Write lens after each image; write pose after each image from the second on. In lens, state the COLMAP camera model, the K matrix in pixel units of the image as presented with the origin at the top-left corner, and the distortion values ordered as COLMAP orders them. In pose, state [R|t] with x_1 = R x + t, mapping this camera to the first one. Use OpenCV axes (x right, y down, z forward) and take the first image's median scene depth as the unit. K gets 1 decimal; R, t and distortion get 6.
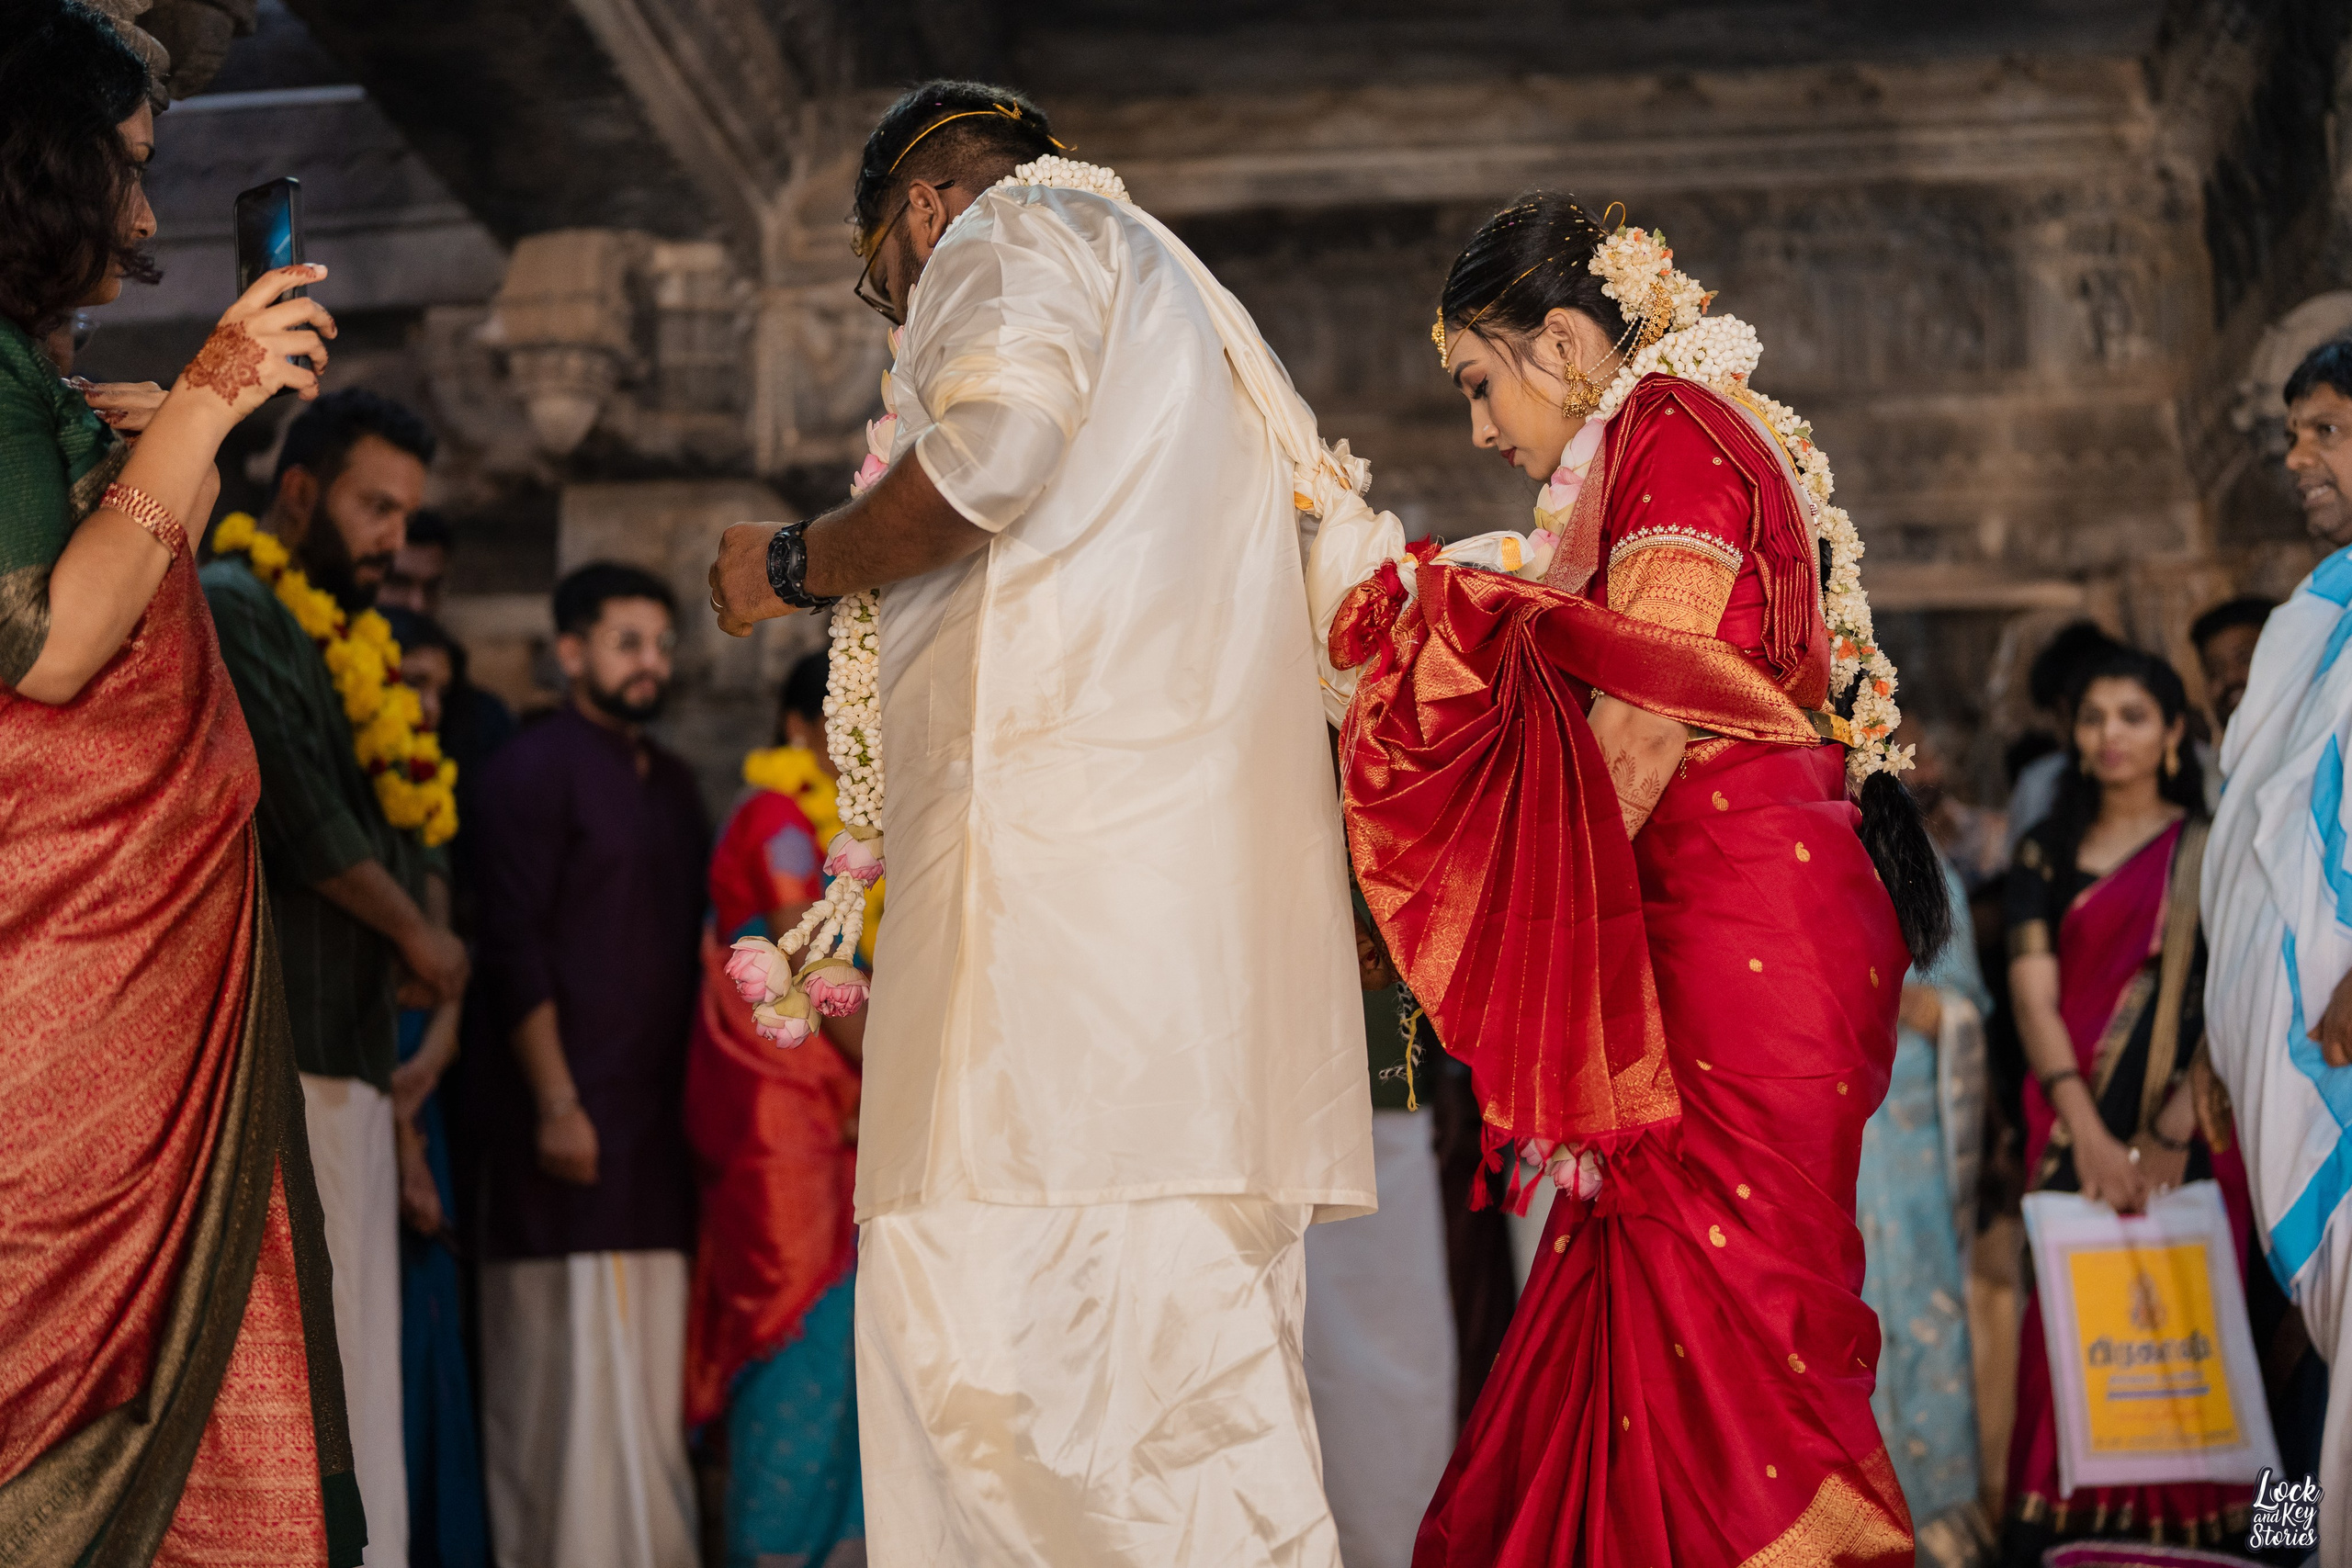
lens RADIAL K [[3404.8, 0, 1176.0], [0, 3404.8, 784.0], [0, 0, 1]] dist [0.006500, 0.134226]
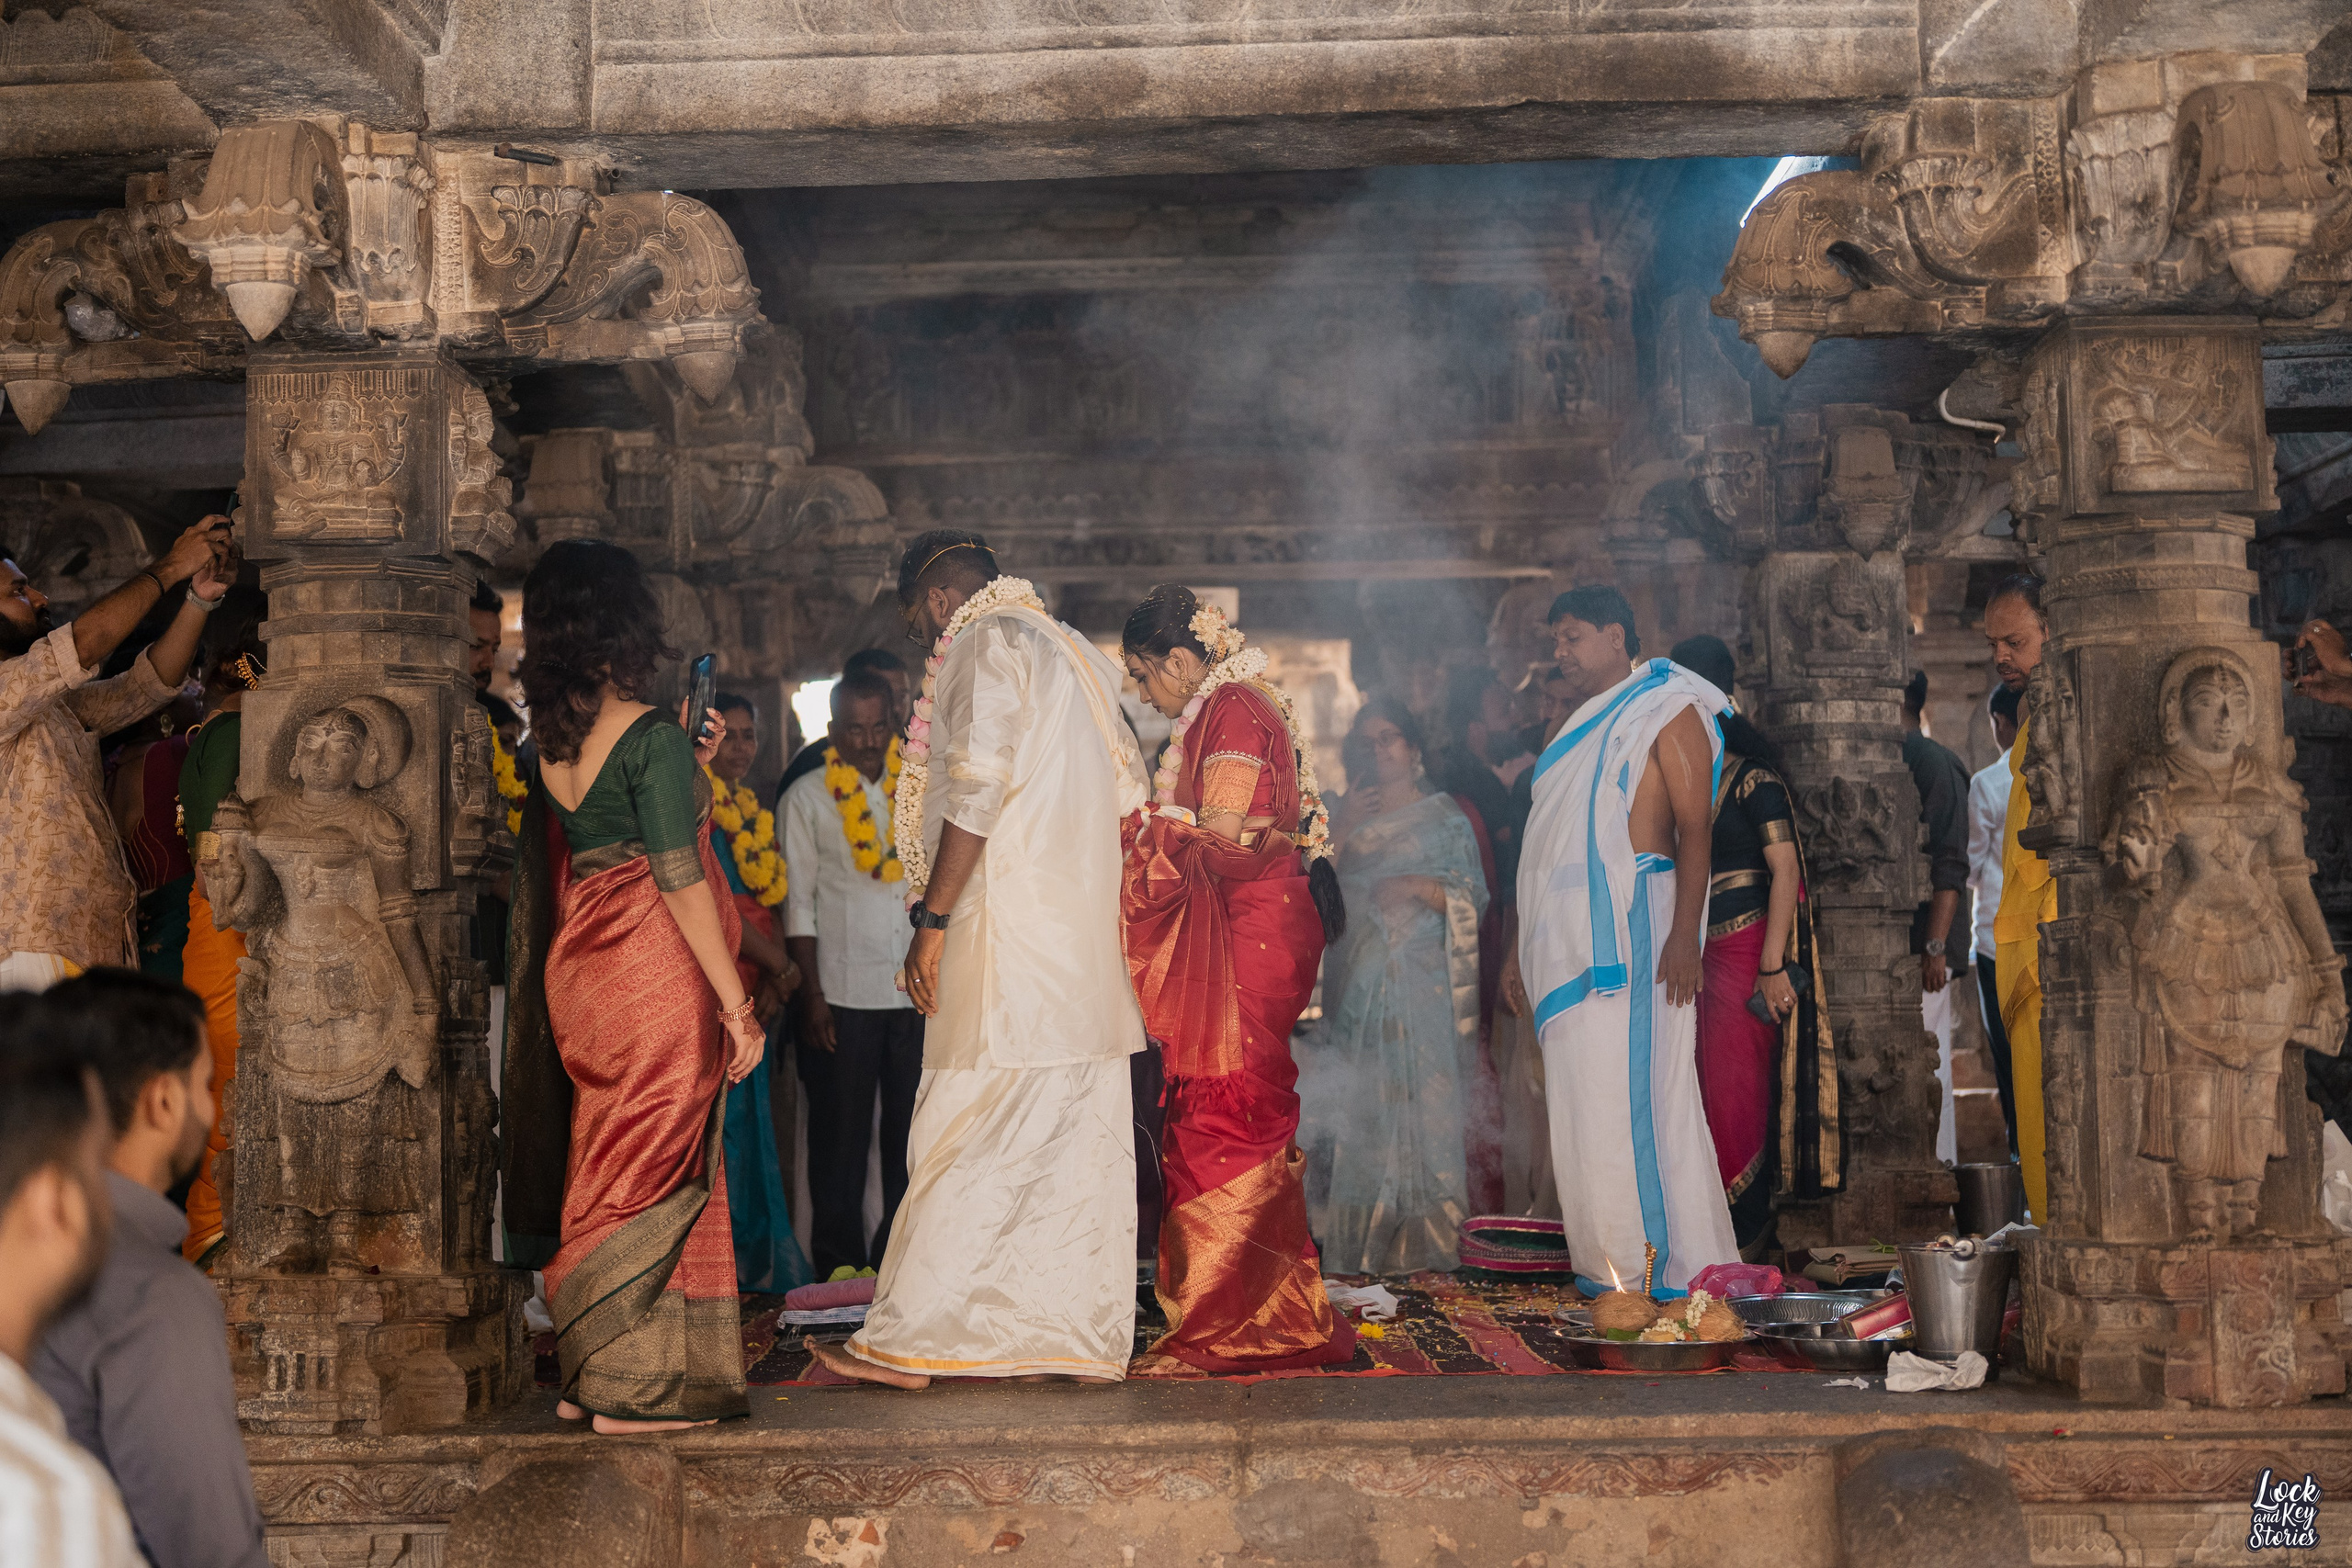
lens RADIAL K [[3711.2, 0, 1176.0], [0, 3711.2, 784.0], [0, 0, 1]] dist [-0.009401, -0.009385]
pose [[0.994480, -0.013863, 0.104008, -0.053725], [0.005459, 0.996727, 0.080662, -0.096221], [-0.104785, -0.079649, 0.991300, -0.537959]]
